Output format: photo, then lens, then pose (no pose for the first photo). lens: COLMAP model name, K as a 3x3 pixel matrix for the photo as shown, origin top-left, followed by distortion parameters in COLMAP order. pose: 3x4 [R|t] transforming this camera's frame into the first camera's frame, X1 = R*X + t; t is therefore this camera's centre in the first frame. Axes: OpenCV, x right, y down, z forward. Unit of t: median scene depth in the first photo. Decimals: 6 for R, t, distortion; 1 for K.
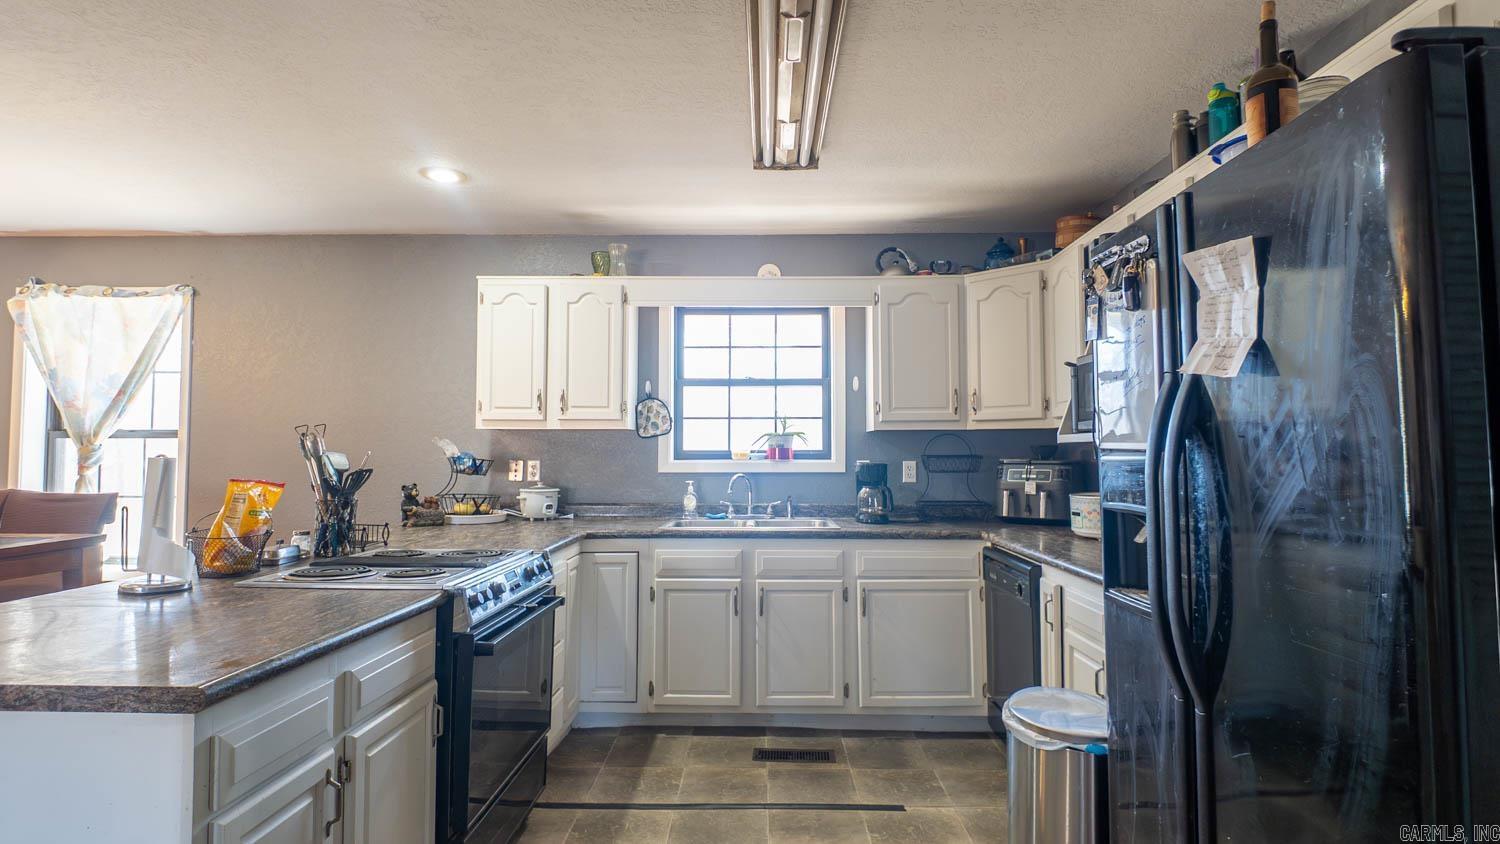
lens RADIAL K [[765.4, 0, 756.1], [0, 765.4, 420.4], [0, 0, 1]] dist [0.022125, -0.029288]
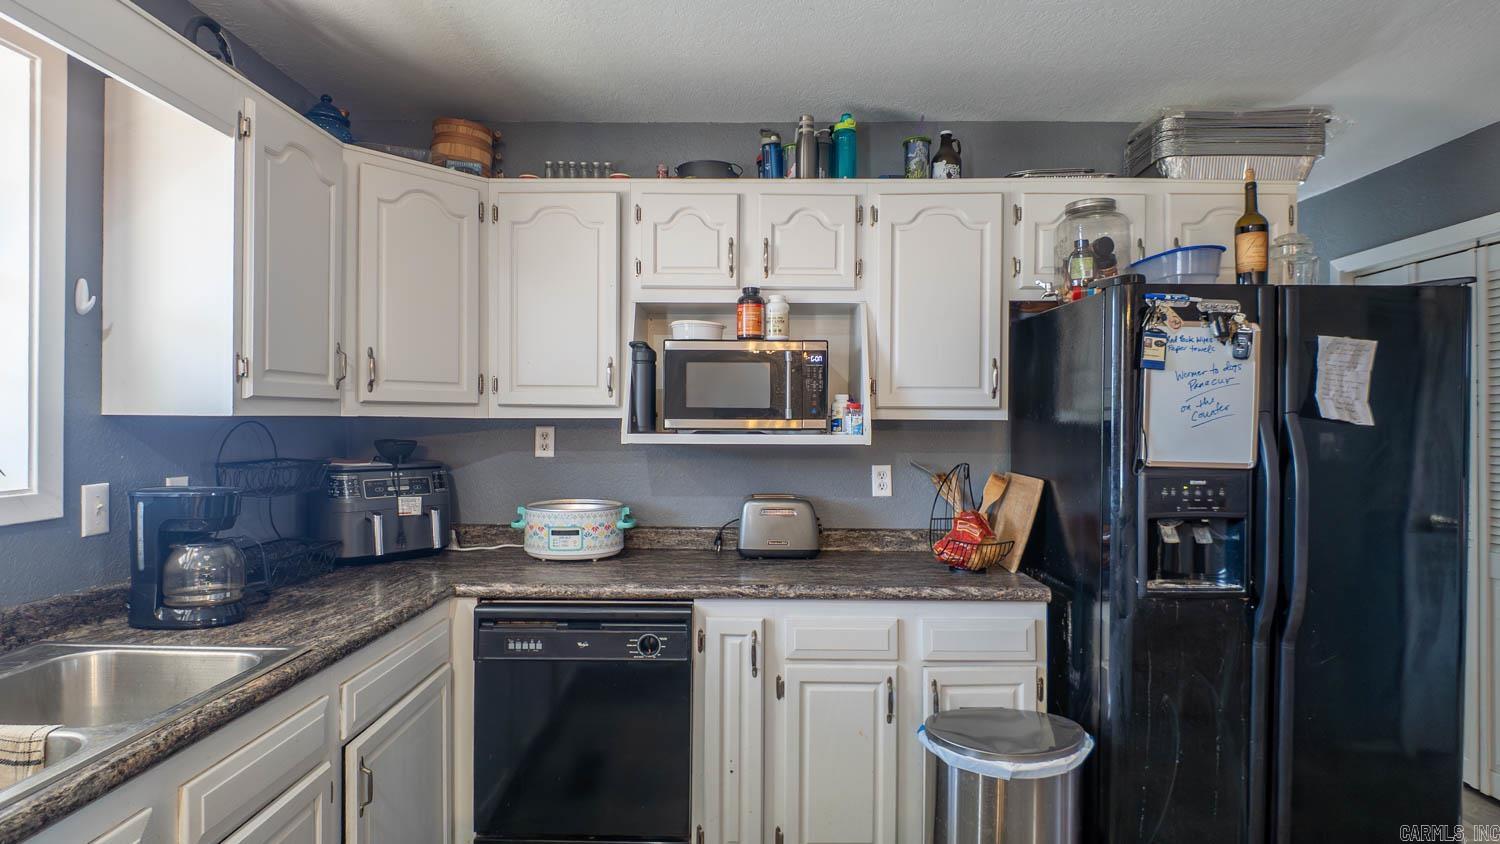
lens RADIAL K [[775.8, 0, 750.0], [0, 775.8, 422.0], [0, 0, 1]] dist [0.030890, -0.032740]
pose [[-0.005205, -0.002479, 0.999983, -0.293458], [-0.050167, 0.998738, 0.002215, -0.000338], [-0.998727, -0.050155, -0.005323, 0.664534]]
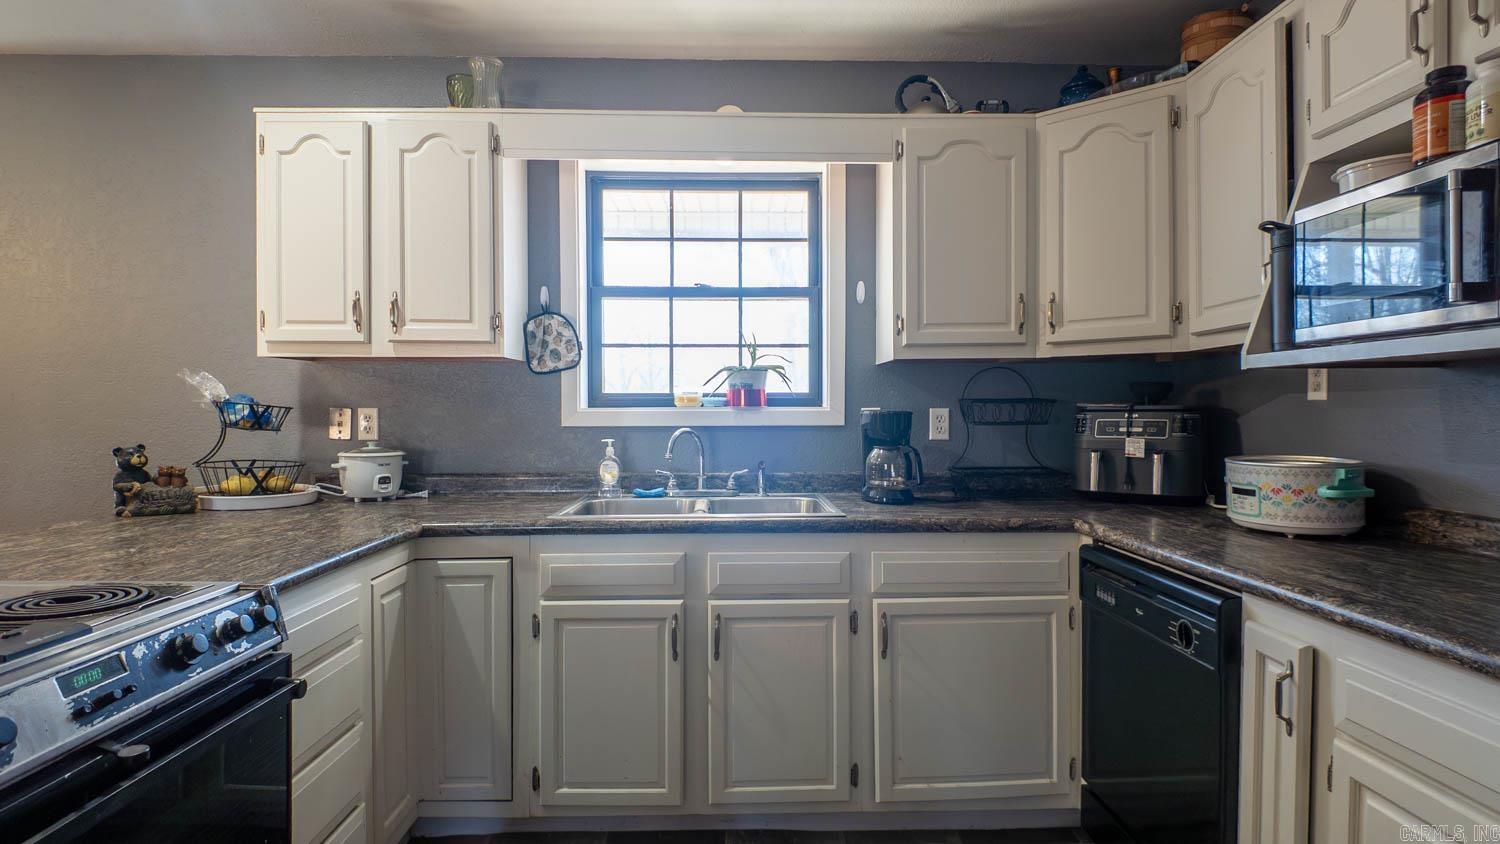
lens RADIAL K [[765.9, 0, 757.3], [0, 765.9, 423.5], [0, 0, 1]] dist [0.029143, -0.061812]
pose [[0.999005, -0.003105, 0.044491, 0.010927], [0.000417, 0.998181, 0.060290, 0.026692], [-0.044597, -0.060212, 0.997189, 0.344966]]
